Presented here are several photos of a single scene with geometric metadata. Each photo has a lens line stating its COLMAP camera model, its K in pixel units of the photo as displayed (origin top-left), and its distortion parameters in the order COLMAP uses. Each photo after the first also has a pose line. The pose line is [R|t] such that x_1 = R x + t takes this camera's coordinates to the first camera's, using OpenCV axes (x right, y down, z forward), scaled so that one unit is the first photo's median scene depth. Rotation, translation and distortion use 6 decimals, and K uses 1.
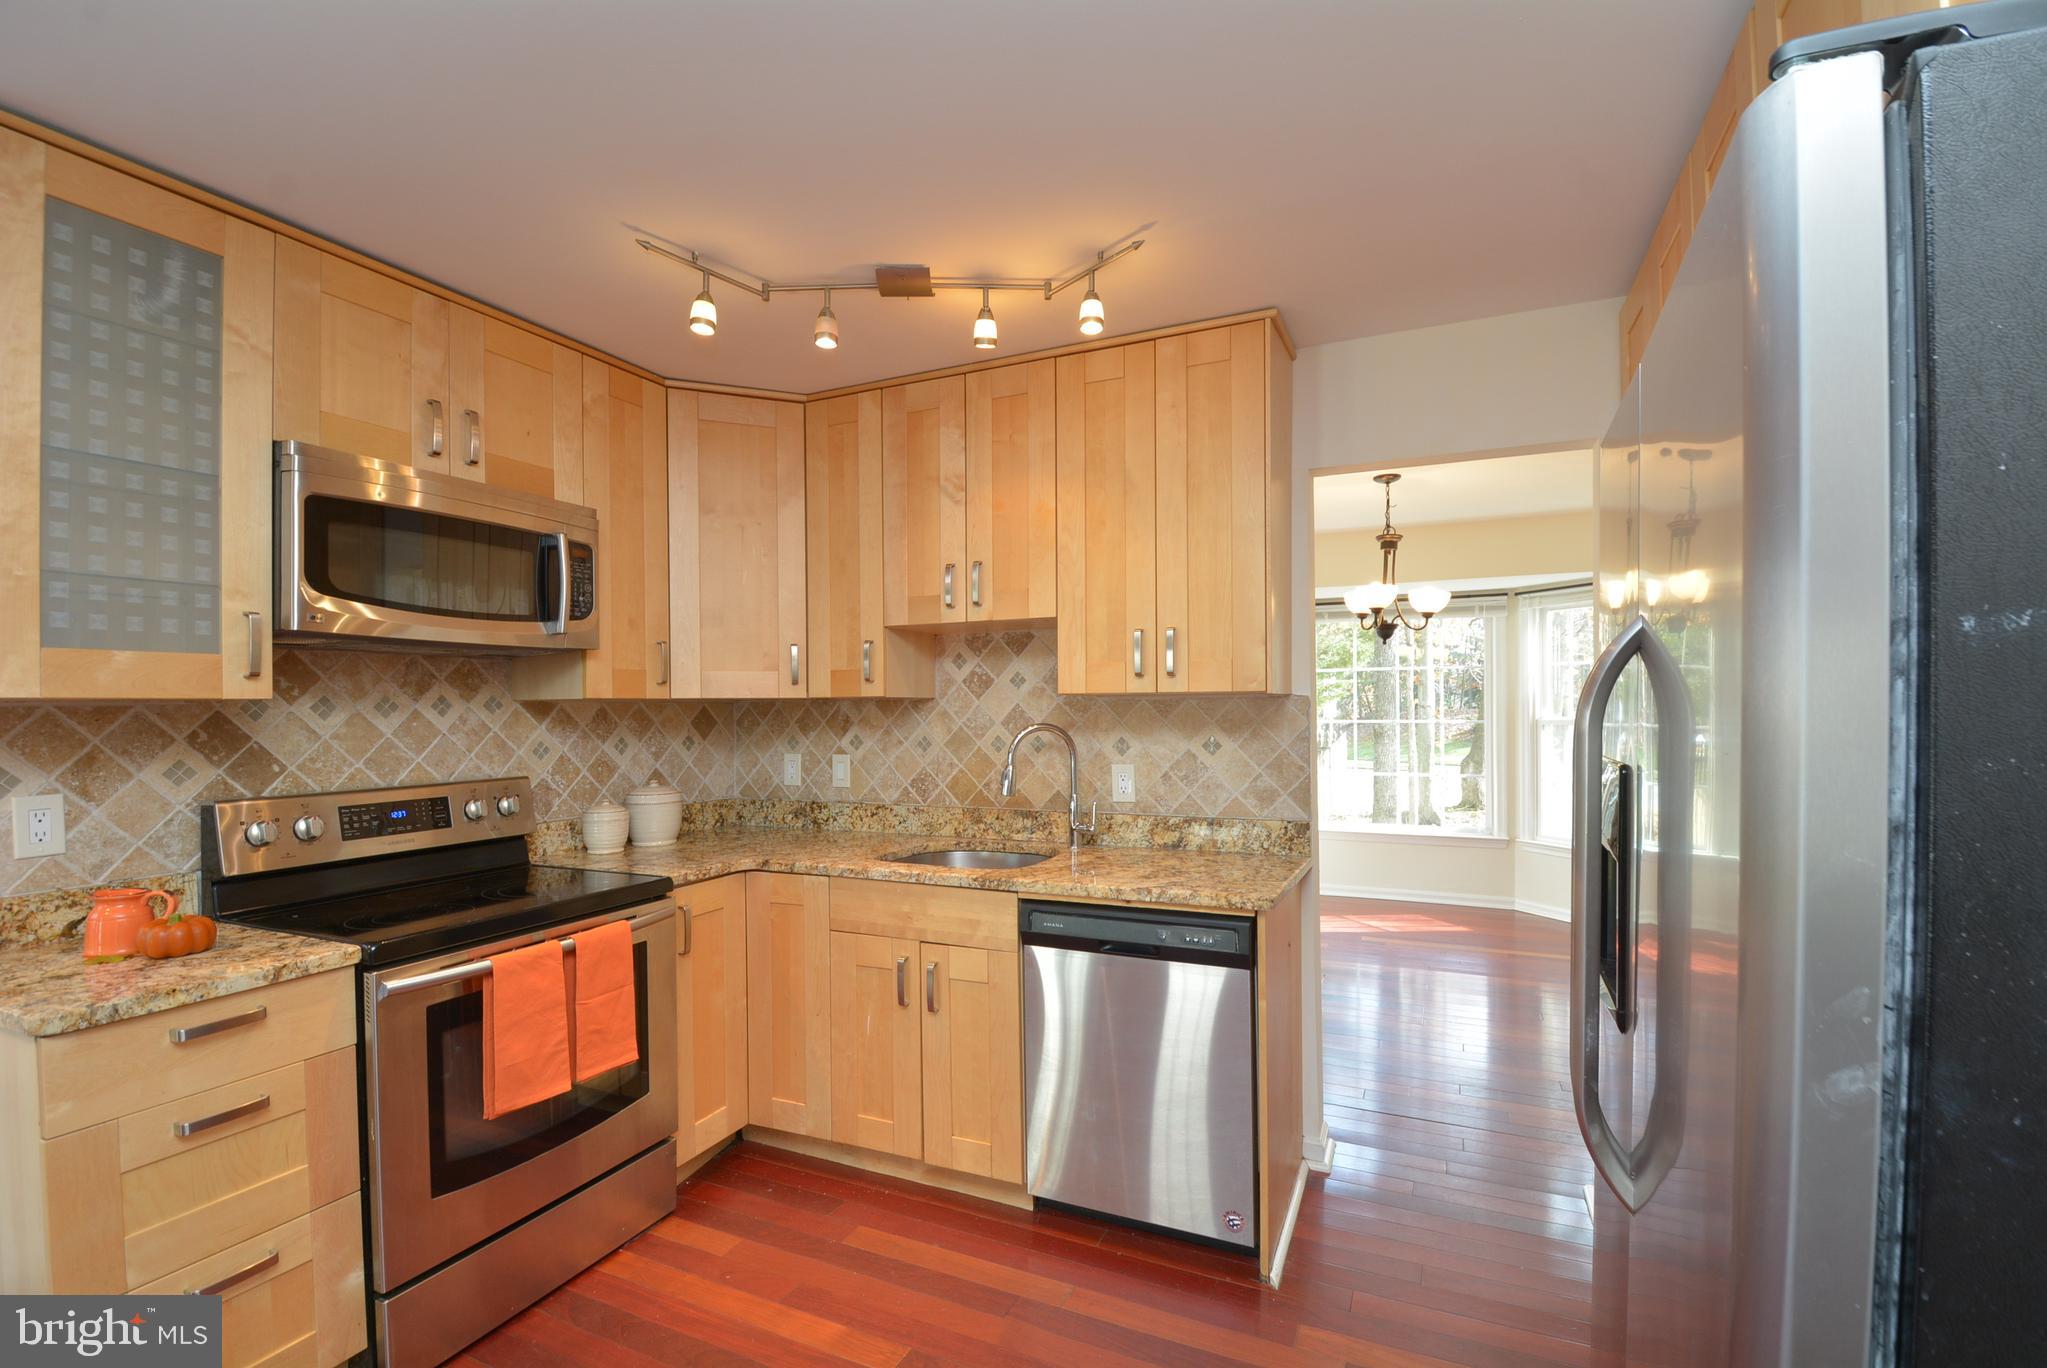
lens RADIAL K [[901.3, 0, 1036.7], [0, 901.3, 705.6], [0, 0, 1]] dist [0.007309, -0.012350]
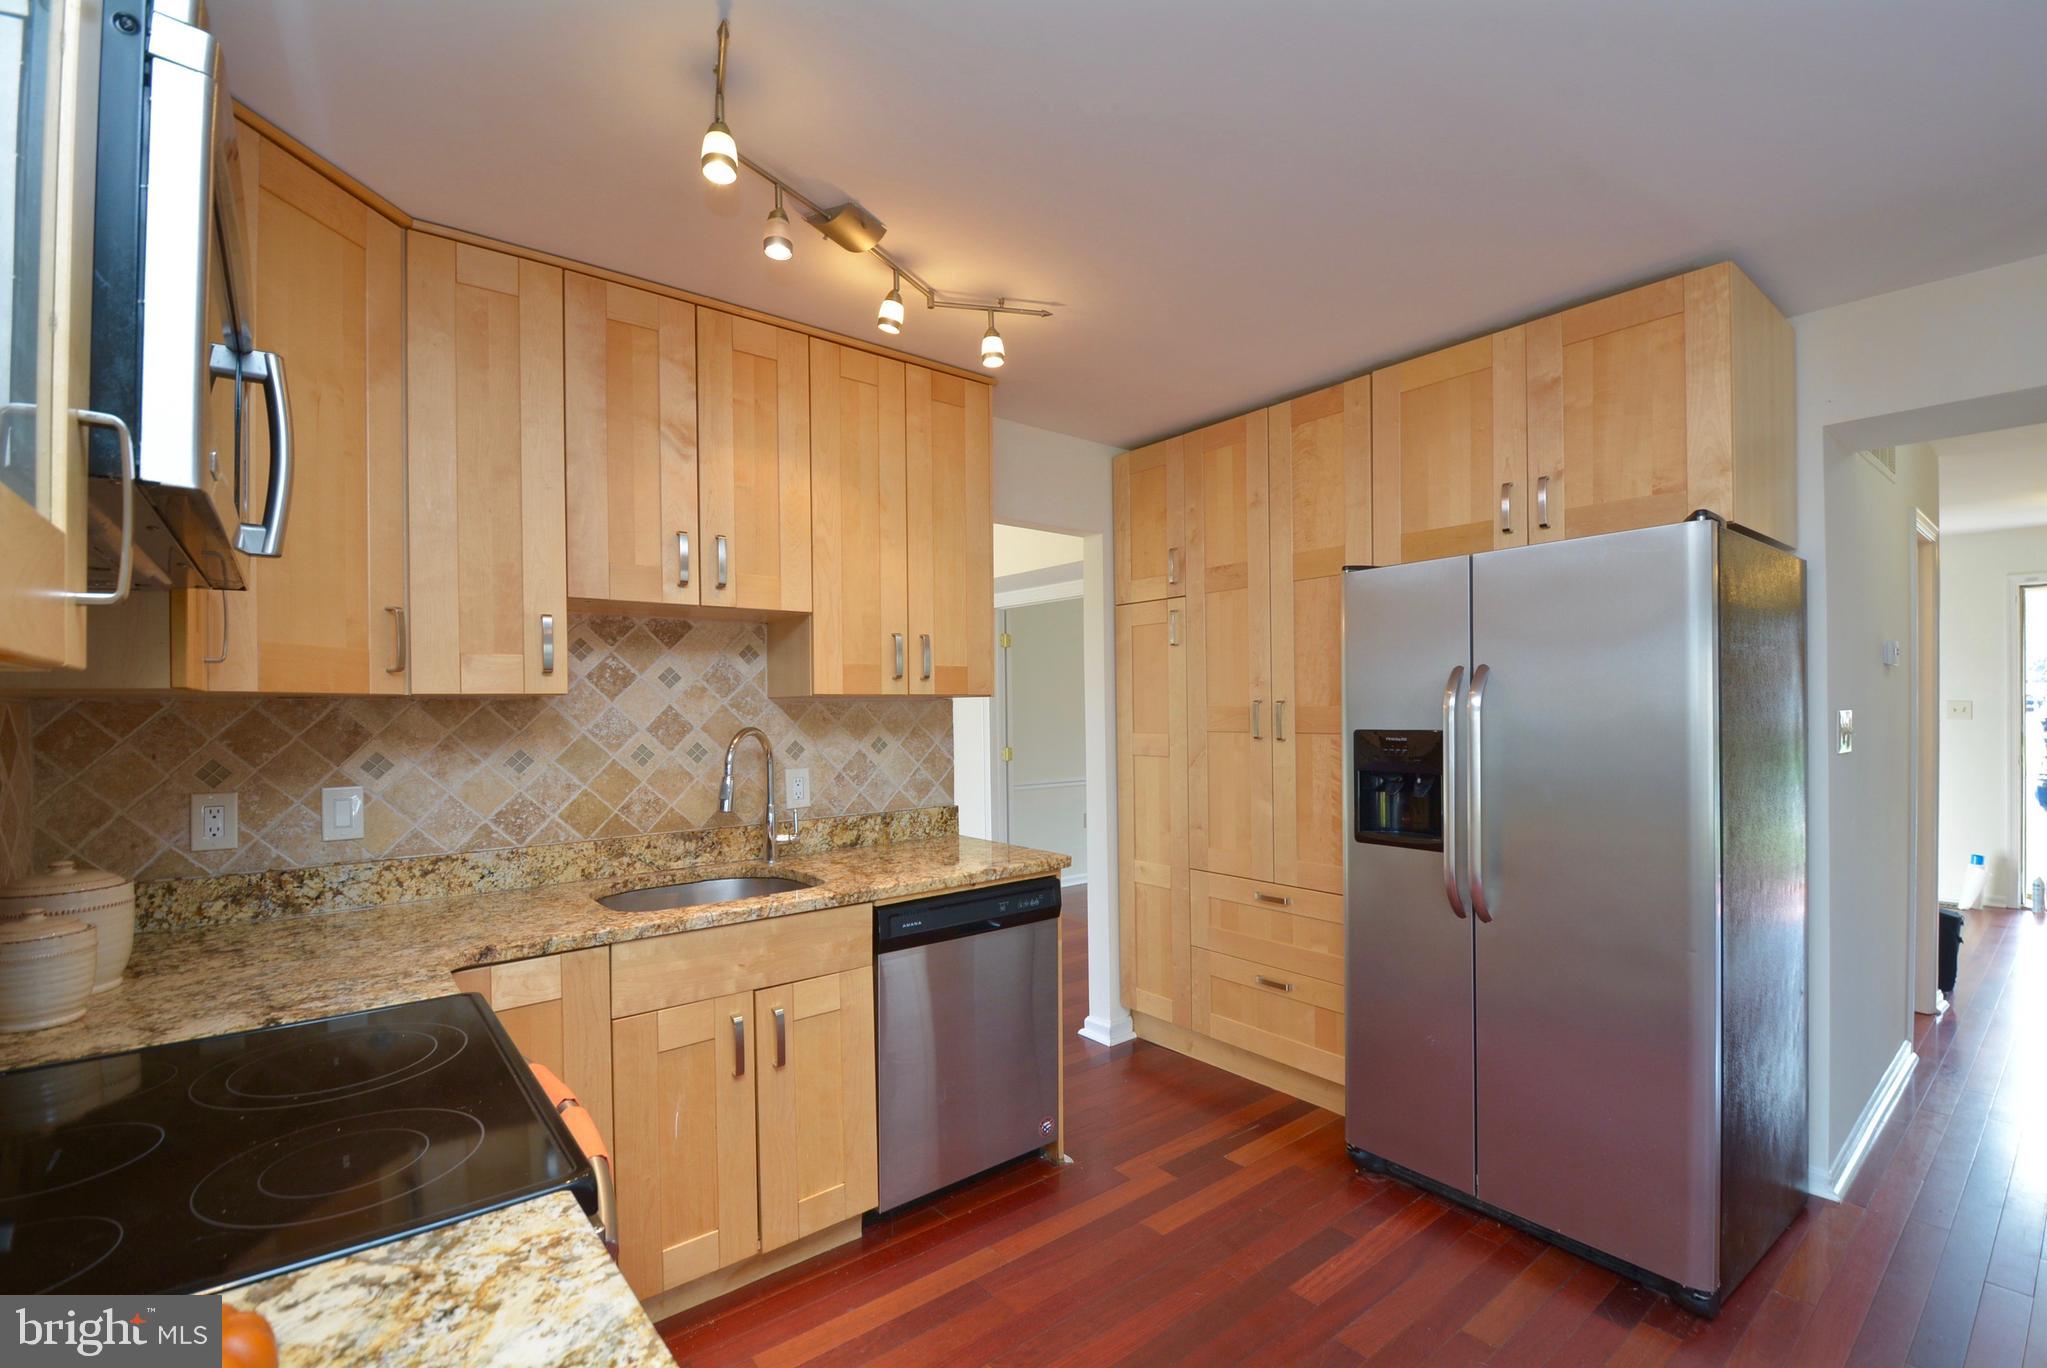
lens RADIAL K [[901.3, 0, 1048.6], [0, 901.3, 705.6], [0, 0, 1]] dist [0.007309, -0.012350]
pose [[0.438802, 0.005124, 0.898569, -0.758512], [0.006190, 0.999943, -0.008725, 0.008907], [-0.898562, 0.009391, 0.438745, 0.390029]]
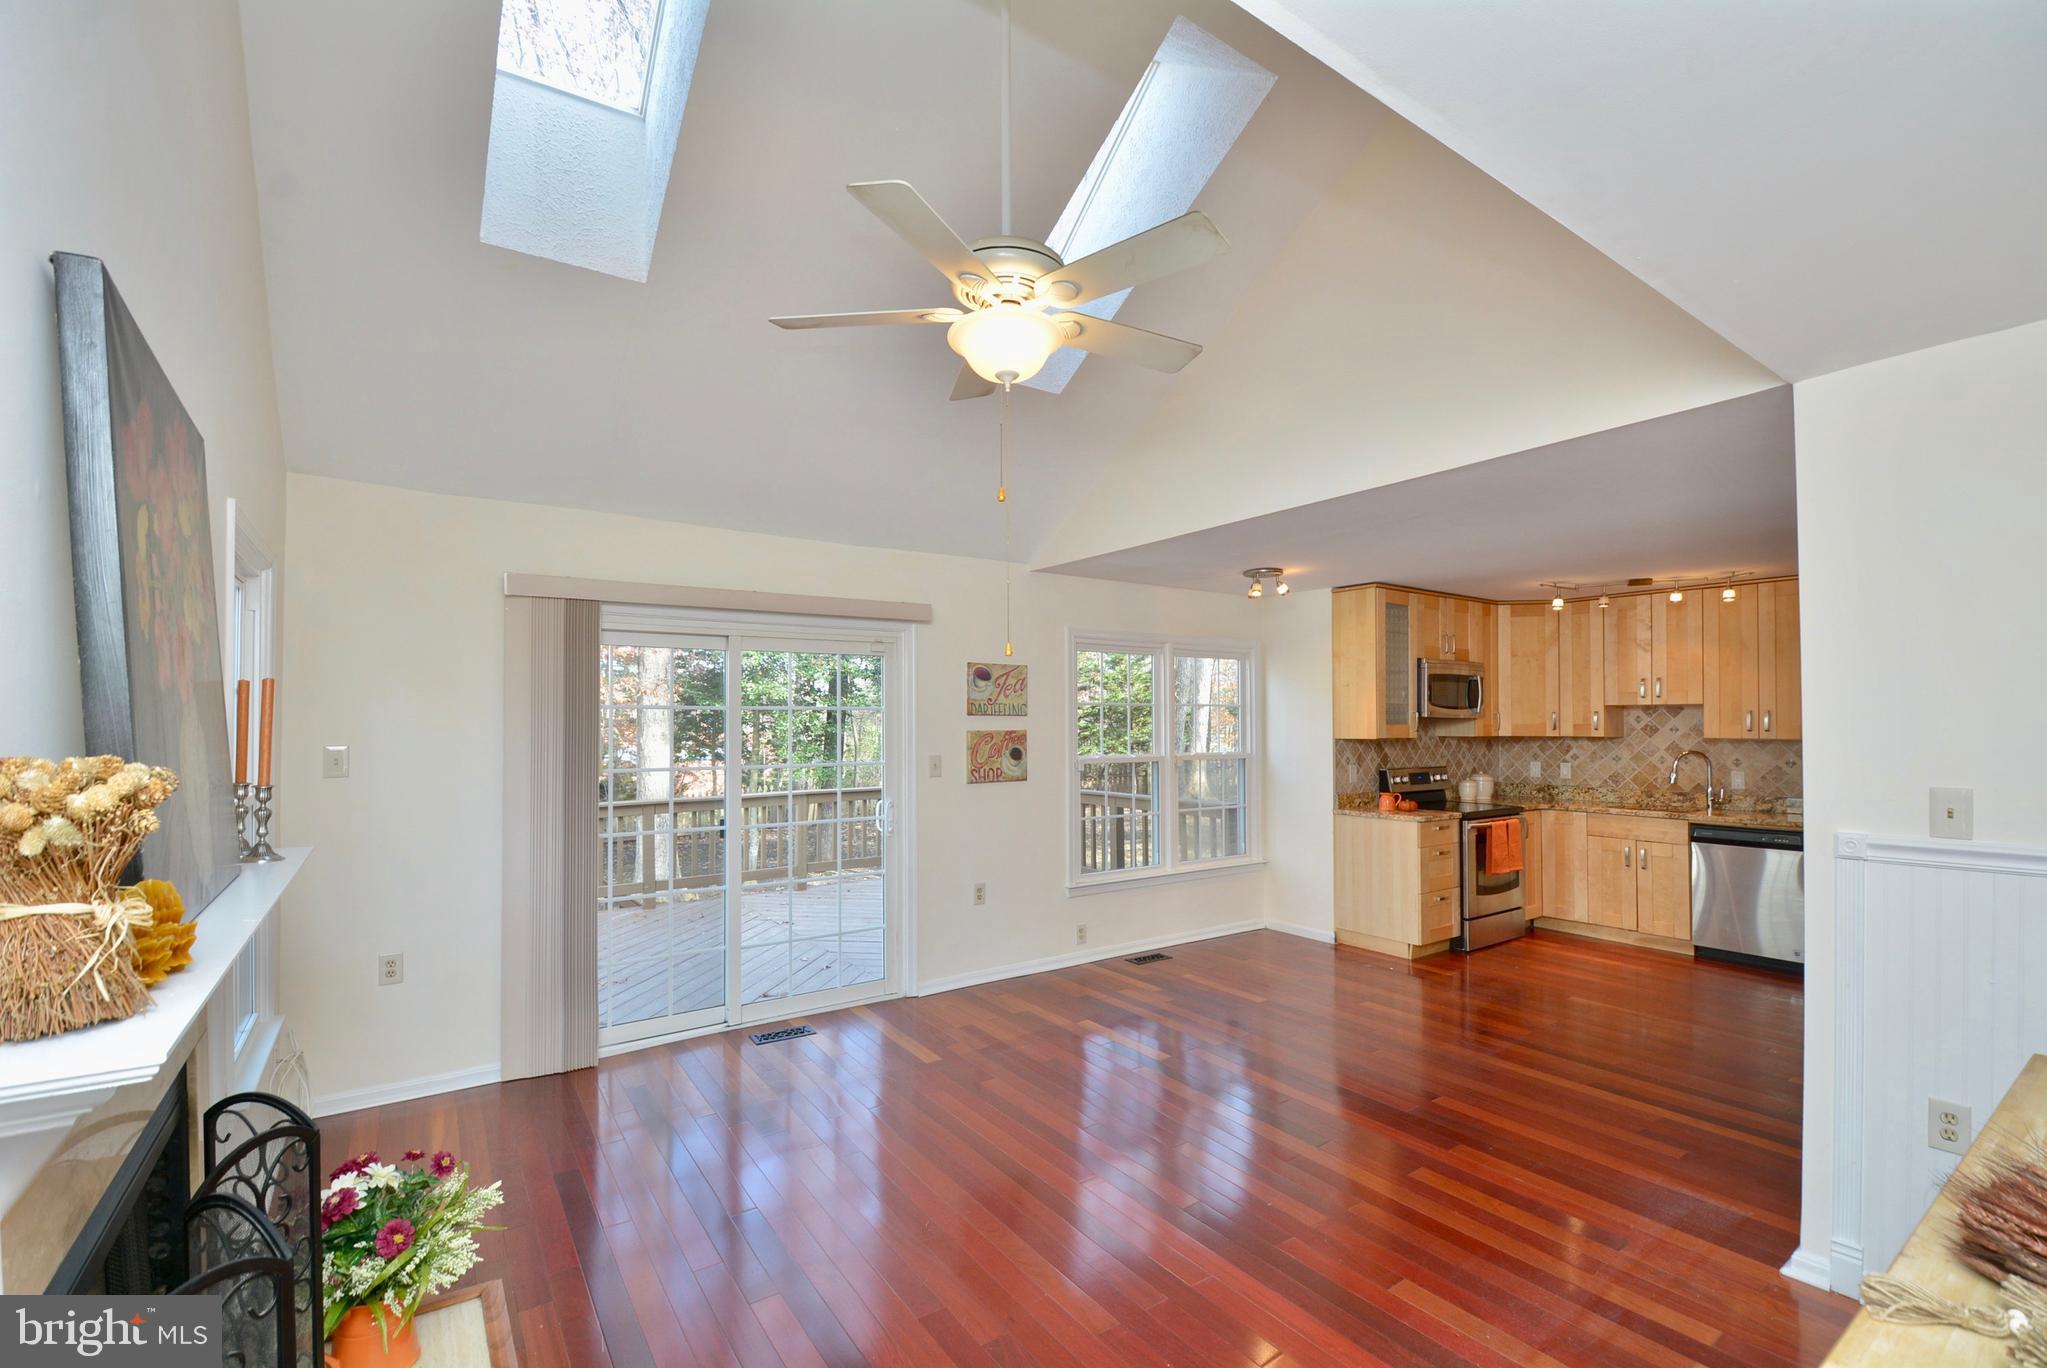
lens RADIAL K [[901.3, 0, 1044.6], [0, 901.3, 709.6], [0, 0, 1]] dist [0.007309, -0.012350]
pose [[0.867430, 0.004018, -0.497543, -0.302986], [-0.010084, 0.999904, -0.009505, -0.048694], [0.497457, 0.013262, 0.867387, -1.889822]]
